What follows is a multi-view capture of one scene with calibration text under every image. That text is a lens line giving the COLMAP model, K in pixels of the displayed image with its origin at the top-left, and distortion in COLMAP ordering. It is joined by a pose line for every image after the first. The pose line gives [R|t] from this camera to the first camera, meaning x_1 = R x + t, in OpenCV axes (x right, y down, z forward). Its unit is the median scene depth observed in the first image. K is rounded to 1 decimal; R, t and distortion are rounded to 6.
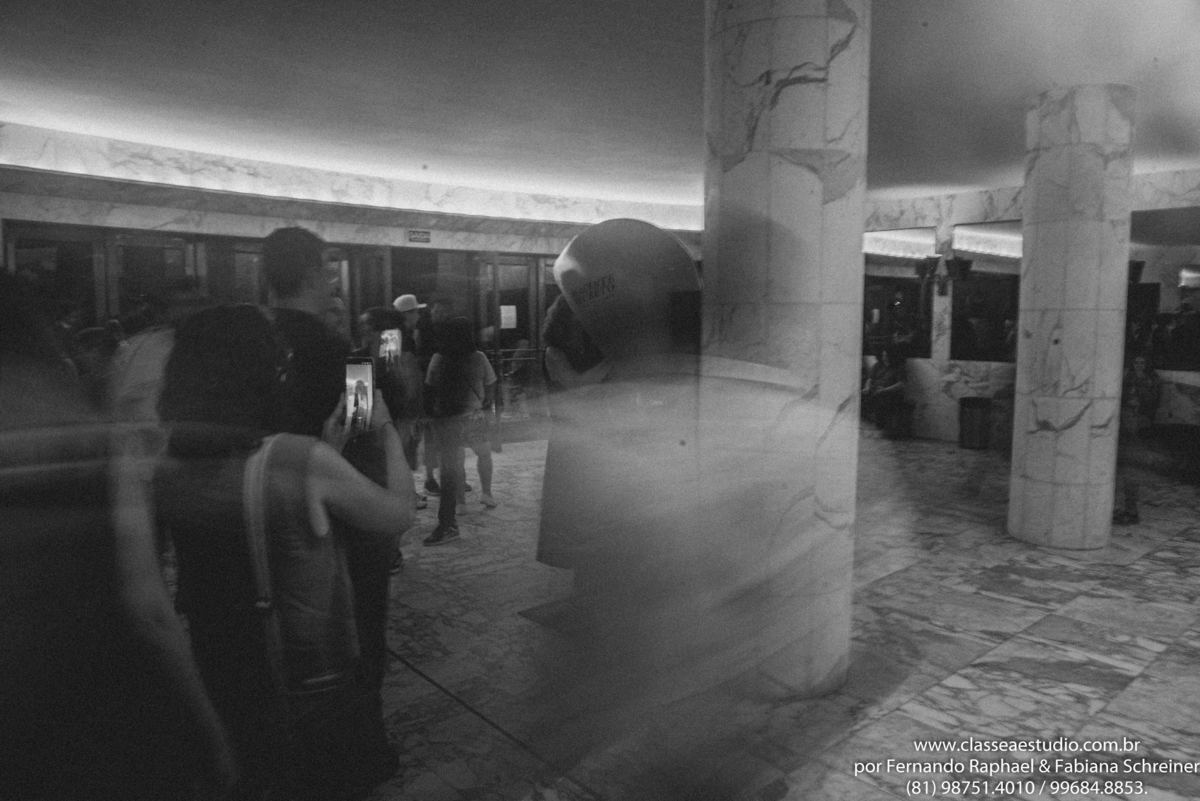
lens RADIAL K [[825.5, 0, 596.7], [0, 825.5, 378.6], [0, 0, 1]] dist [-0.075623, 0.019535]
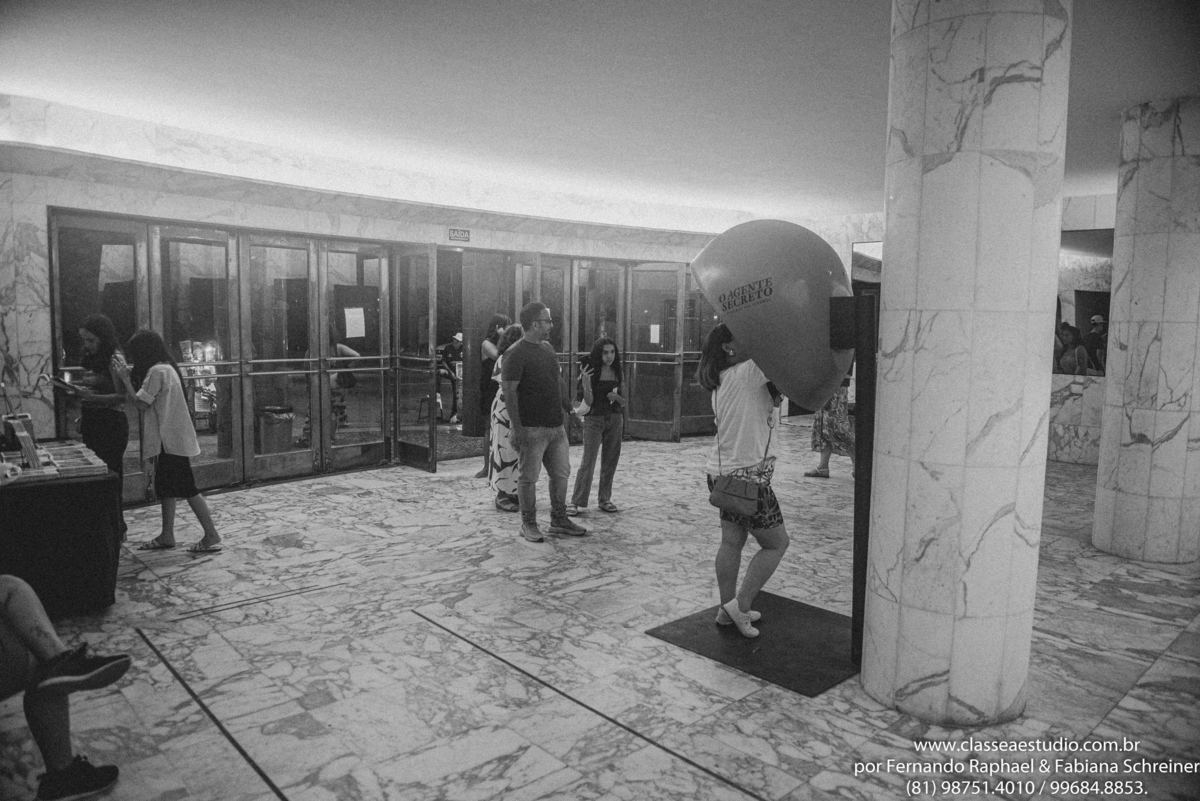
lens RADIAL K [[825.5, 0, 596.7], [0, 825.5, 378.6], [0, 0, 1]] dist [-0.075623, 0.019535]
pose [[0.999112, 0.013458, 0.039920, -0.207179], [-0.013254, 0.999898, -0.005361, -0.001617], [-0.039988, 0.004828, 0.999189, 0.058364]]
